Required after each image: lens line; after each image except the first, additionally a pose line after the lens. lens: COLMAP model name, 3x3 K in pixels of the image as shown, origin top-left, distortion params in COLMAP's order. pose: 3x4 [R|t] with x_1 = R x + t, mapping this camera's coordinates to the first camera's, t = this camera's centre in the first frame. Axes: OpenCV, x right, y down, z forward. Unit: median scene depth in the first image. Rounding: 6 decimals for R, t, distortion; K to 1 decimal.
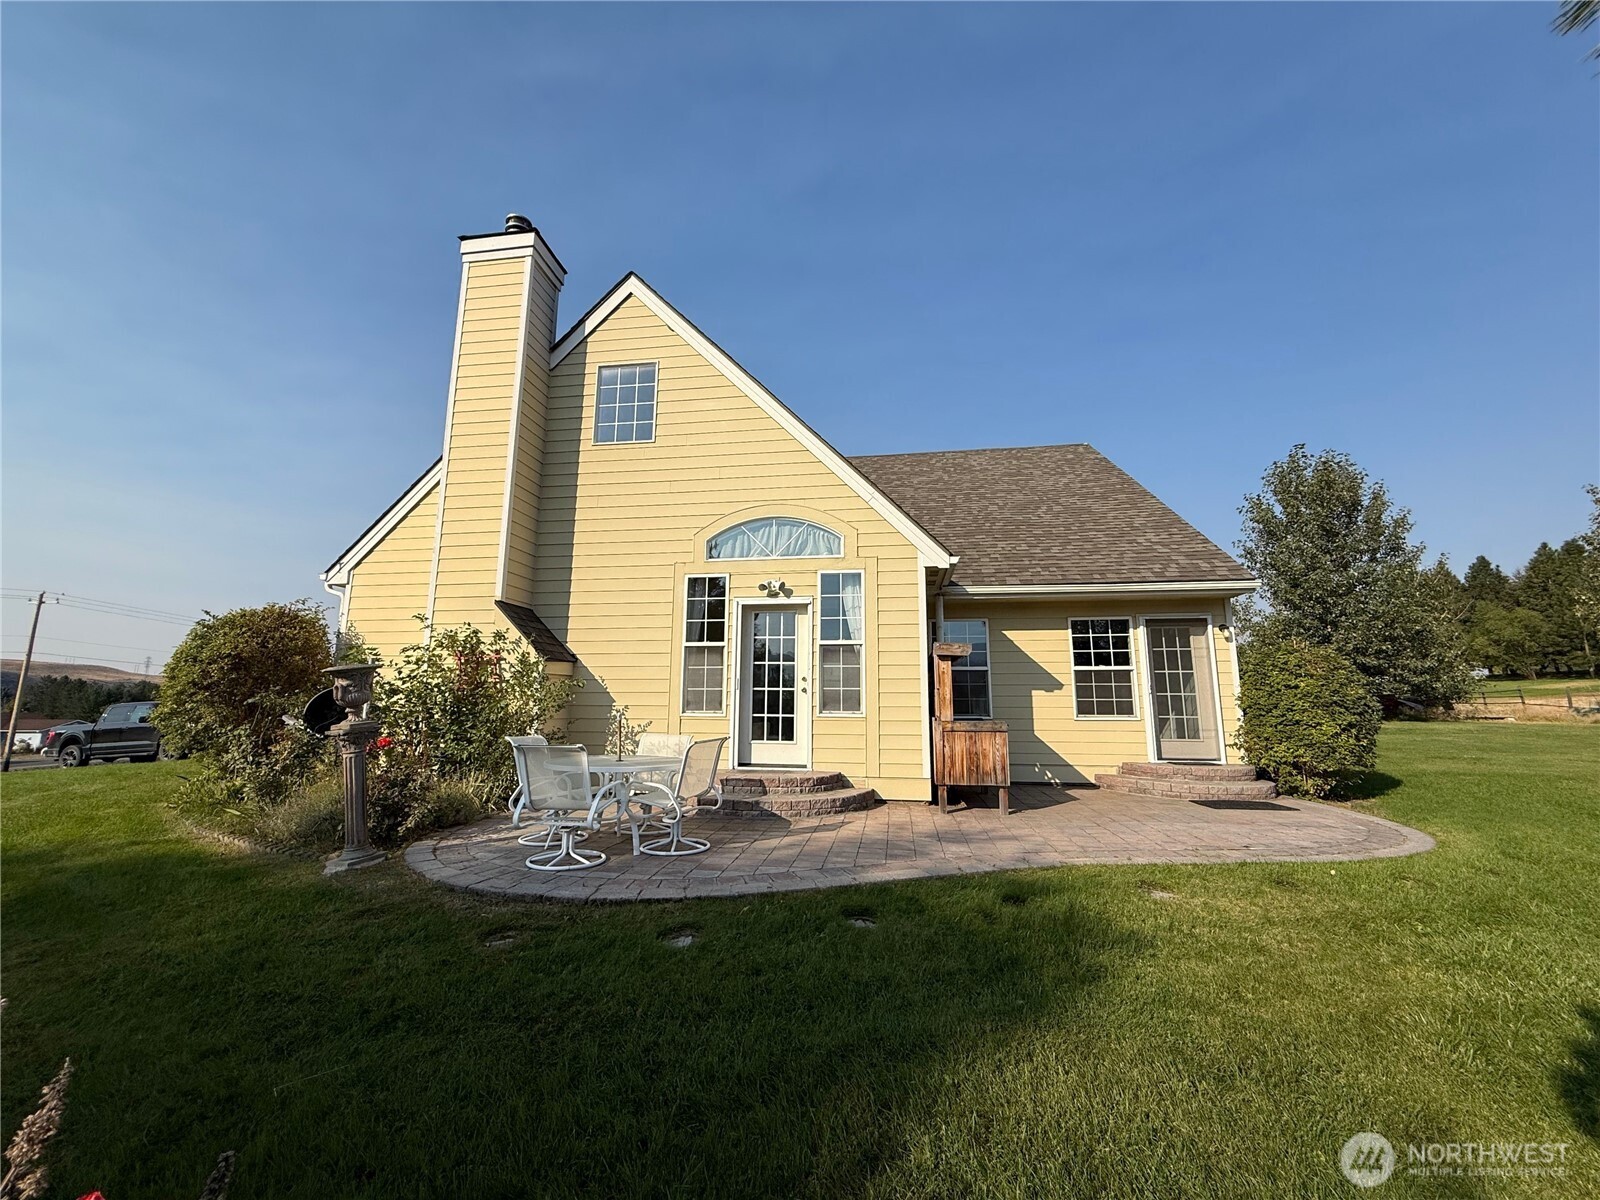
lens RADIAL K [[638.4, 0, 800.0], [0, 638.4, 600.0], [0, 0, 1]] dist [-0.002977, -0.000153]
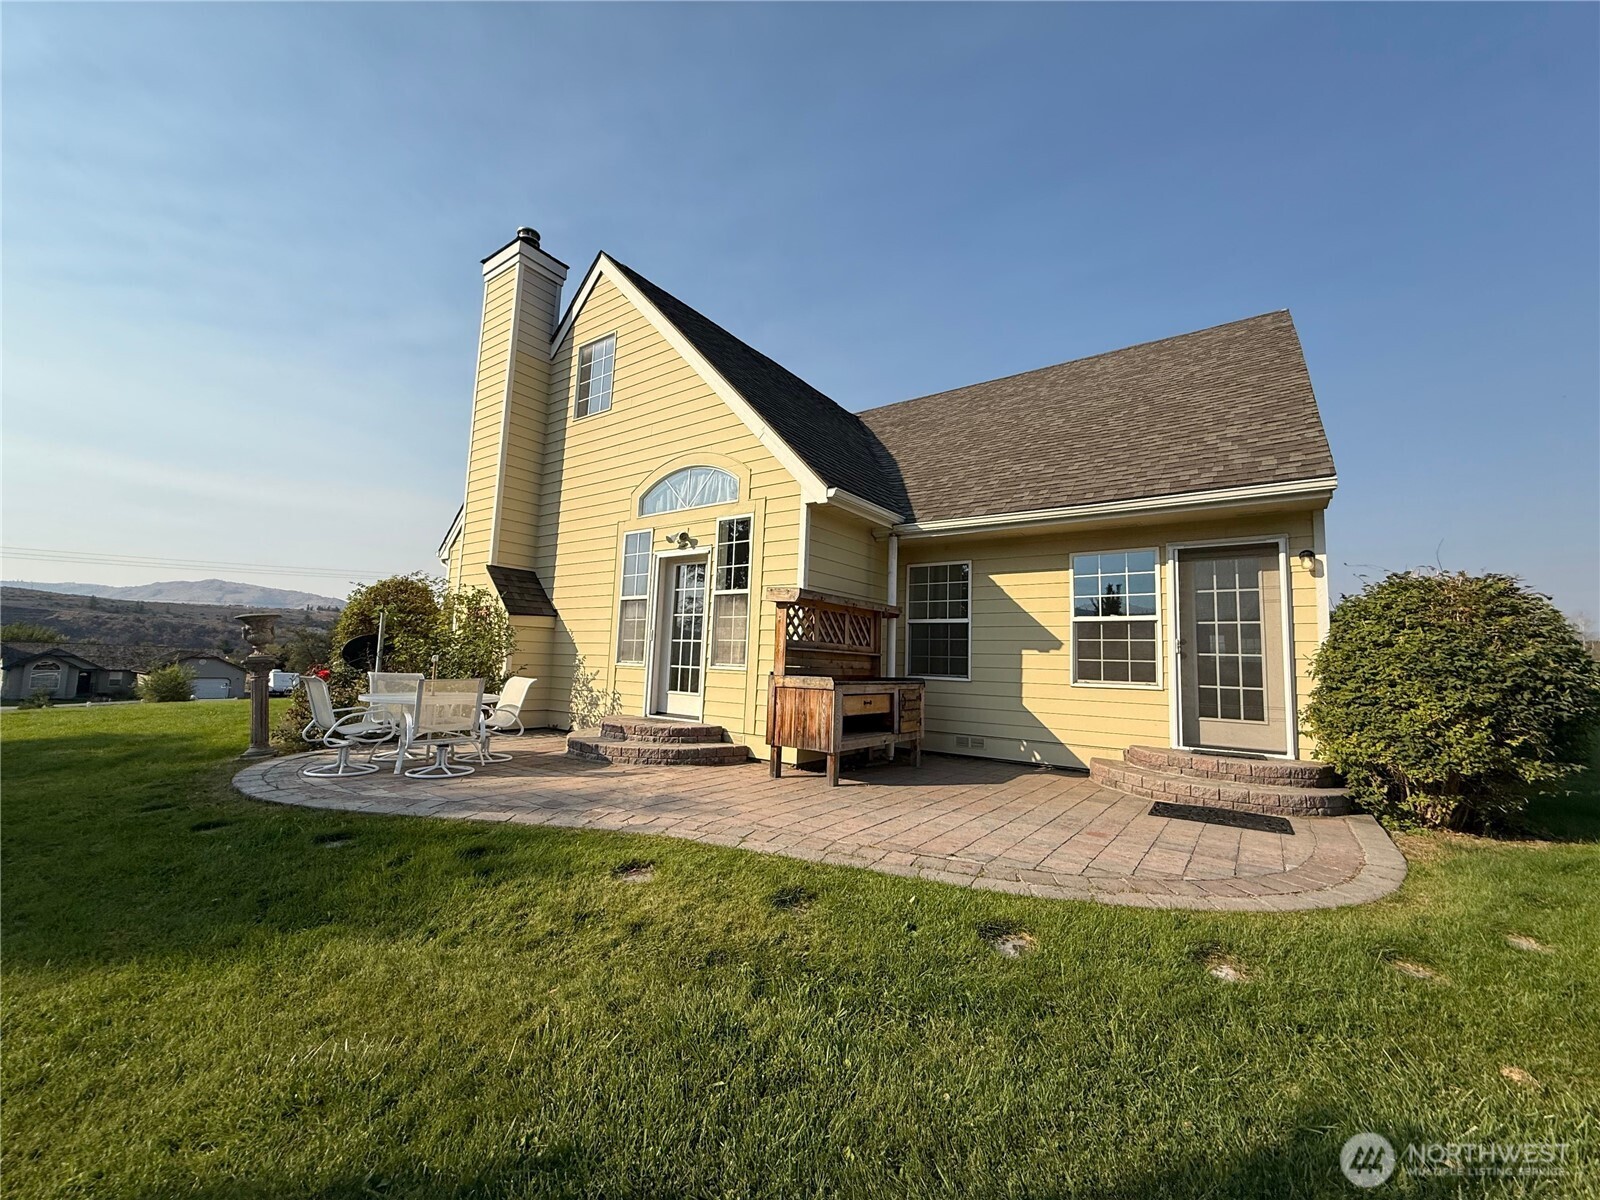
lens RADIAL K [[638.9, 0, 796.3], [0, 638.9, 599.4], [0, 0, 1]] dist [0.001342, 0.000015]
pose [[0.885215, -0.023236, -0.464602, 0.558377], [0.047353, 0.998065, 0.040308, 0.041307], [0.462766, -0.057682, 0.884602, 0.192296]]
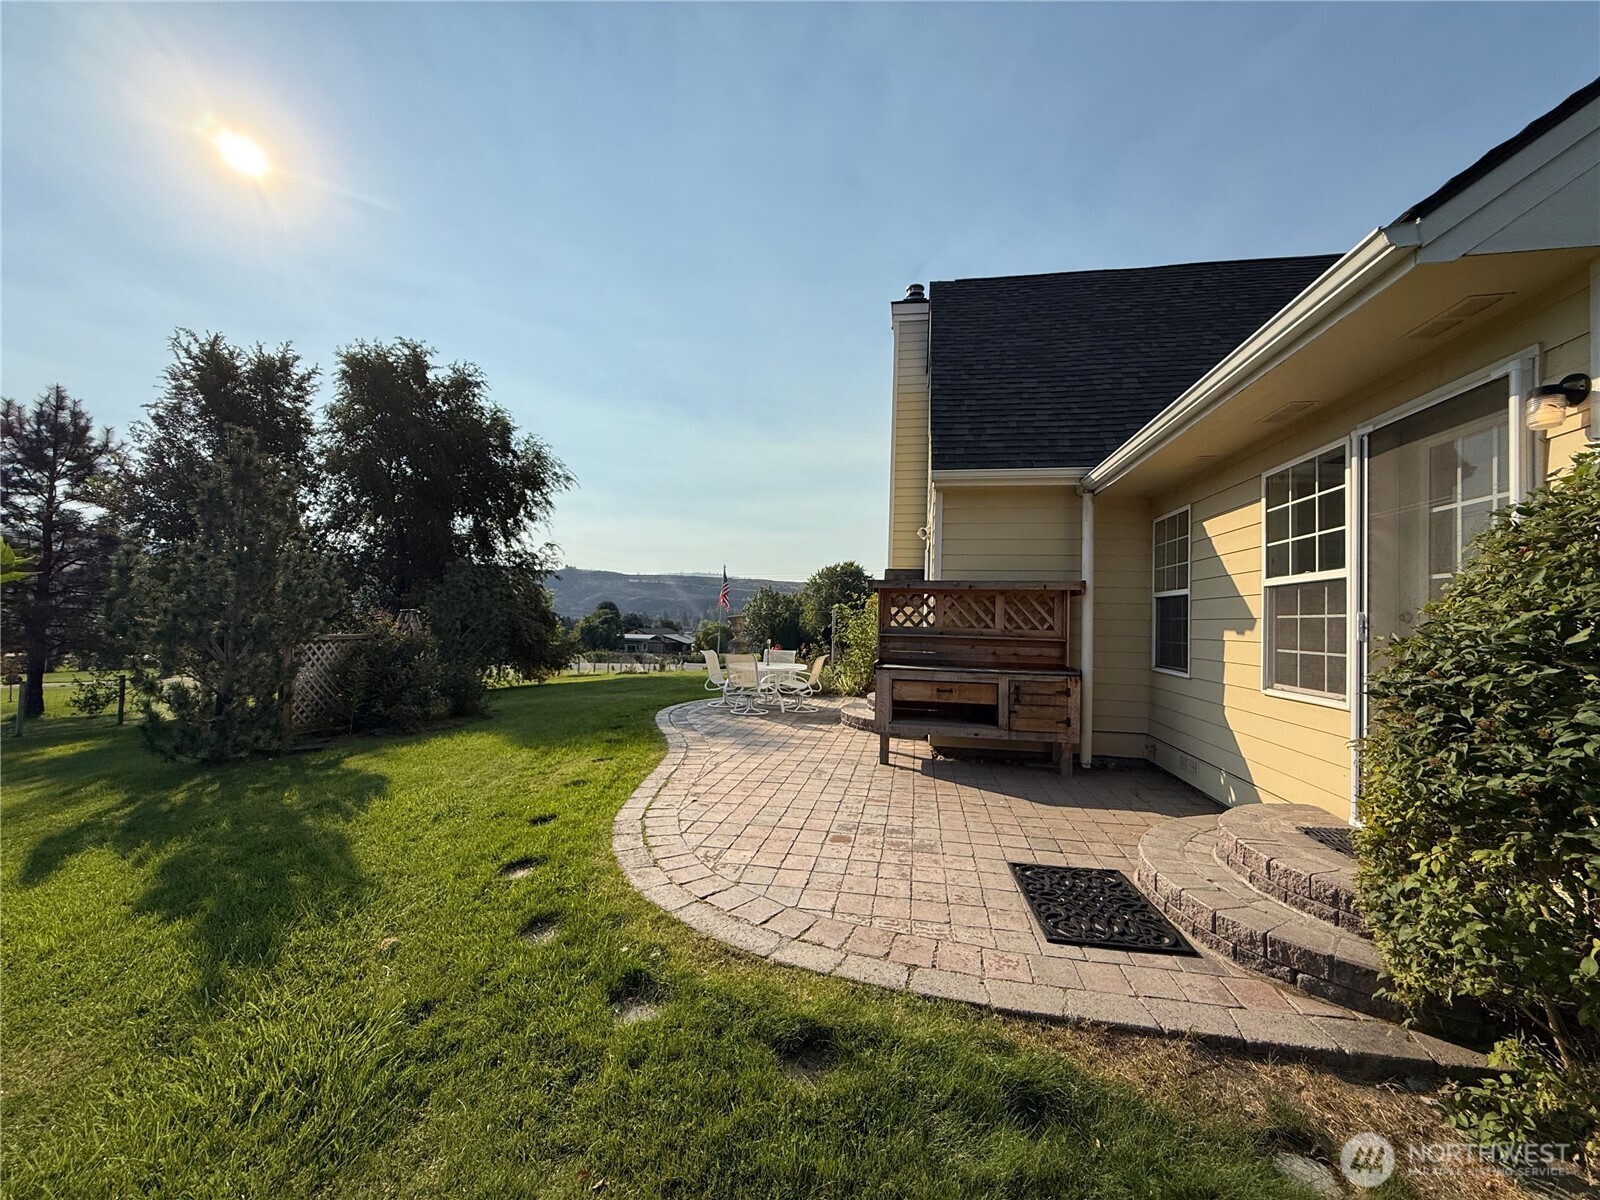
lens RADIAL K [[638.9, 0, 796.3], [0, 638.9, 599.4], [0, 0, 1]] dist [0.001342, 0.000015]
pose [[-0.058193, -0.036375, -0.997642, 1.033718], [0.150333, 0.987621, -0.044778, 0.100682], [0.986921, -0.152584, -0.052005, 0.781799]]
